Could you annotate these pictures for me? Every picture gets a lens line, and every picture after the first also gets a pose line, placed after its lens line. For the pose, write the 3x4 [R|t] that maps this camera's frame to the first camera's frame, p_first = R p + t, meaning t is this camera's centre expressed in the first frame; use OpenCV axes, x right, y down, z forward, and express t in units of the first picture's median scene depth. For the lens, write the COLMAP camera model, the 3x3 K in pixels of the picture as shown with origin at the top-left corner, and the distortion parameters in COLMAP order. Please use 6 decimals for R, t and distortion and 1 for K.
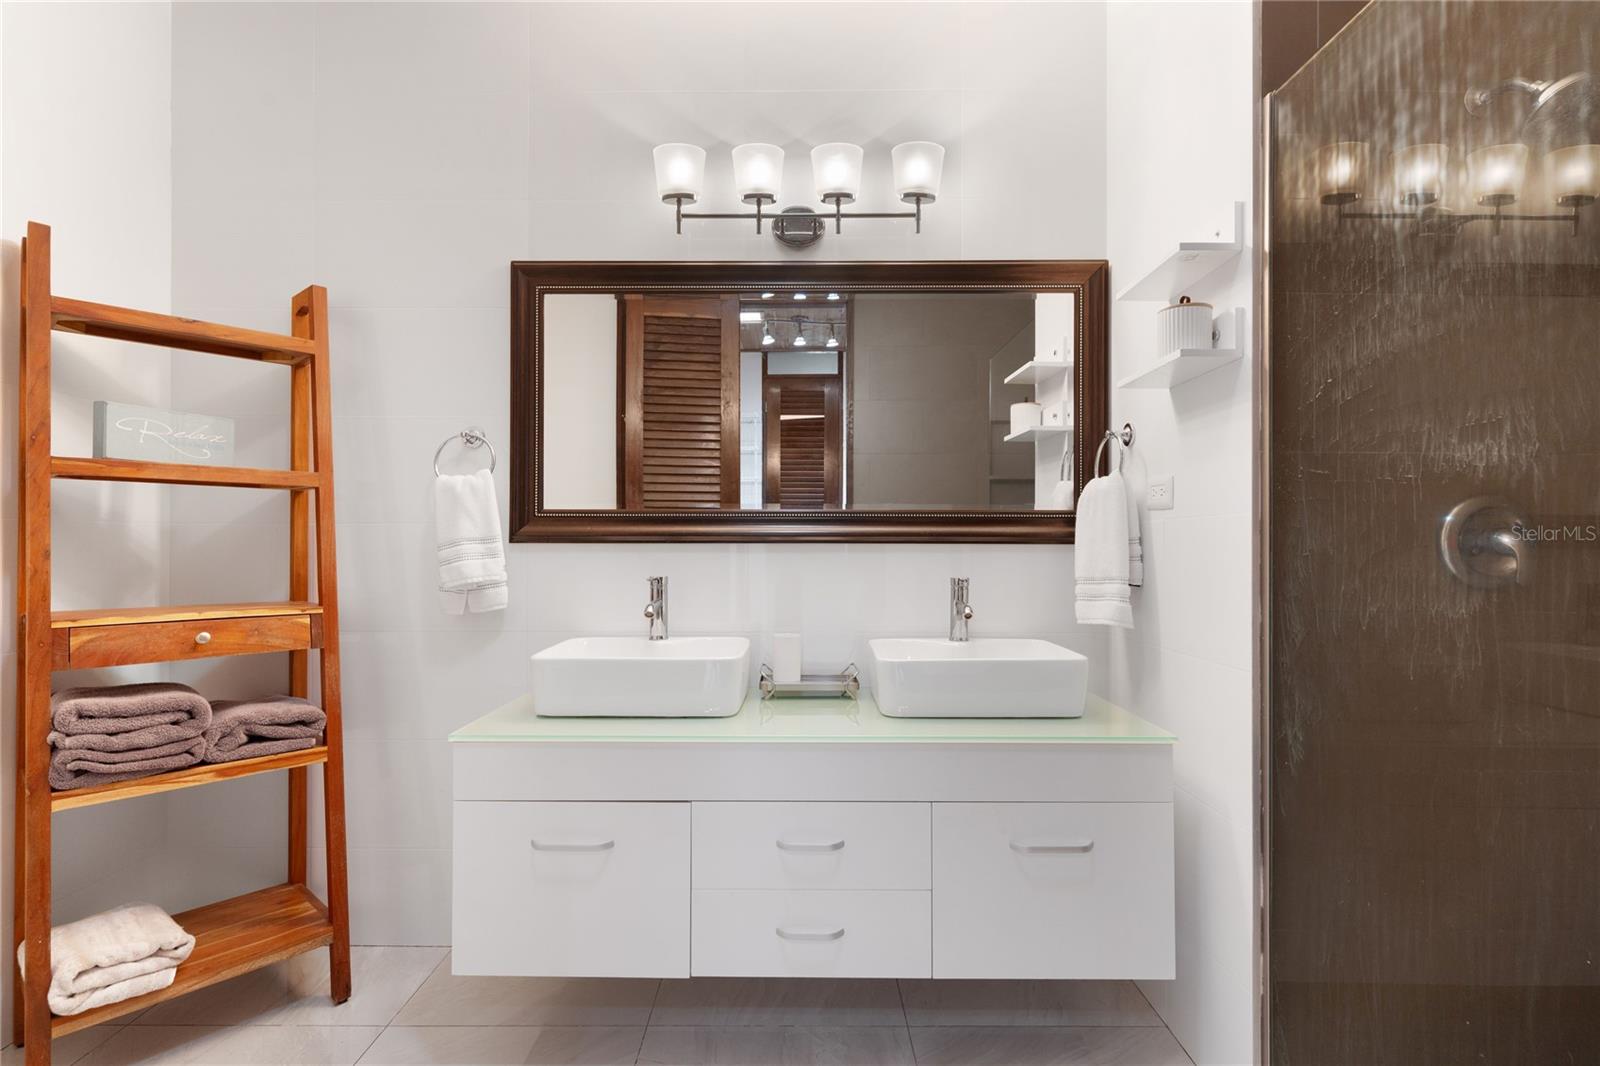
lens RADIAL K [[763.5, 0, 786.4], [0, 763.5, 536.0], [0, 0, 1]] dist [0.001867, 0.000646]
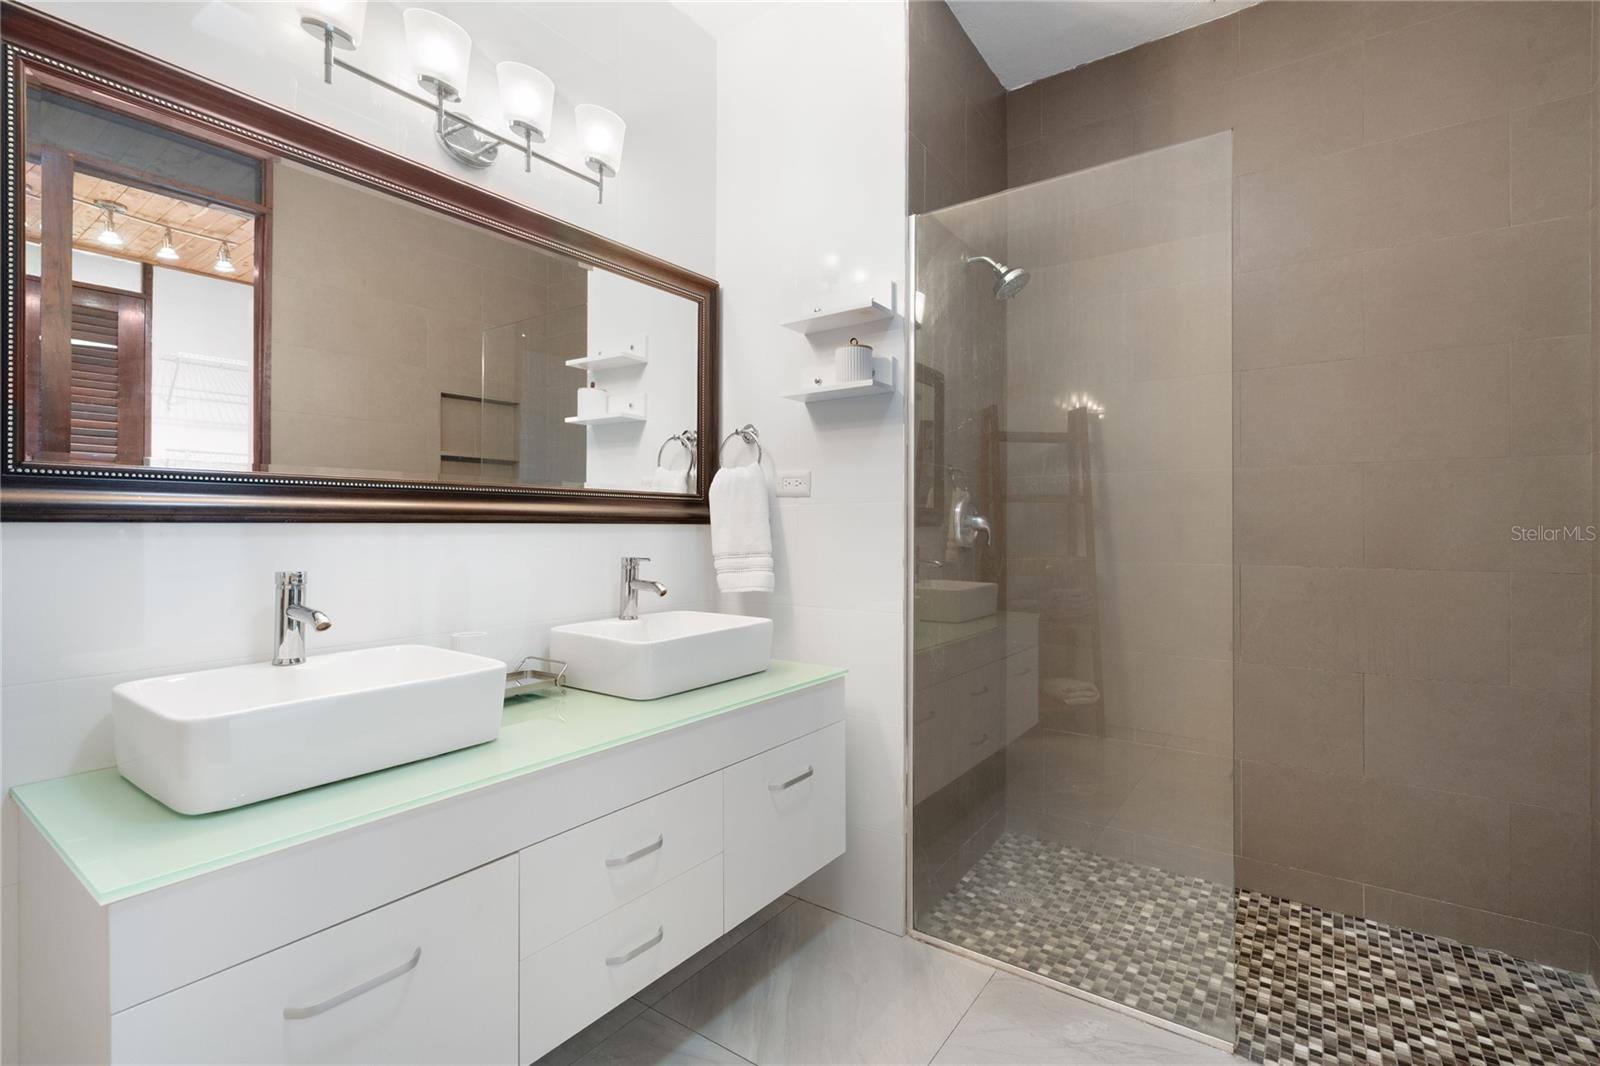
lens RADIAL K [[721.5, 0, 793.1], [0, 721.5, 524.9], [0, 0, 1]] dist [-0.005460, 0.000102]
pose [[0.588038, -0.001655, 0.808832, -0.425163], [-0.009443, 0.999916, 0.008911, 0.001011], [-0.808778, -0.012878, 0.587972, 0.258648]]
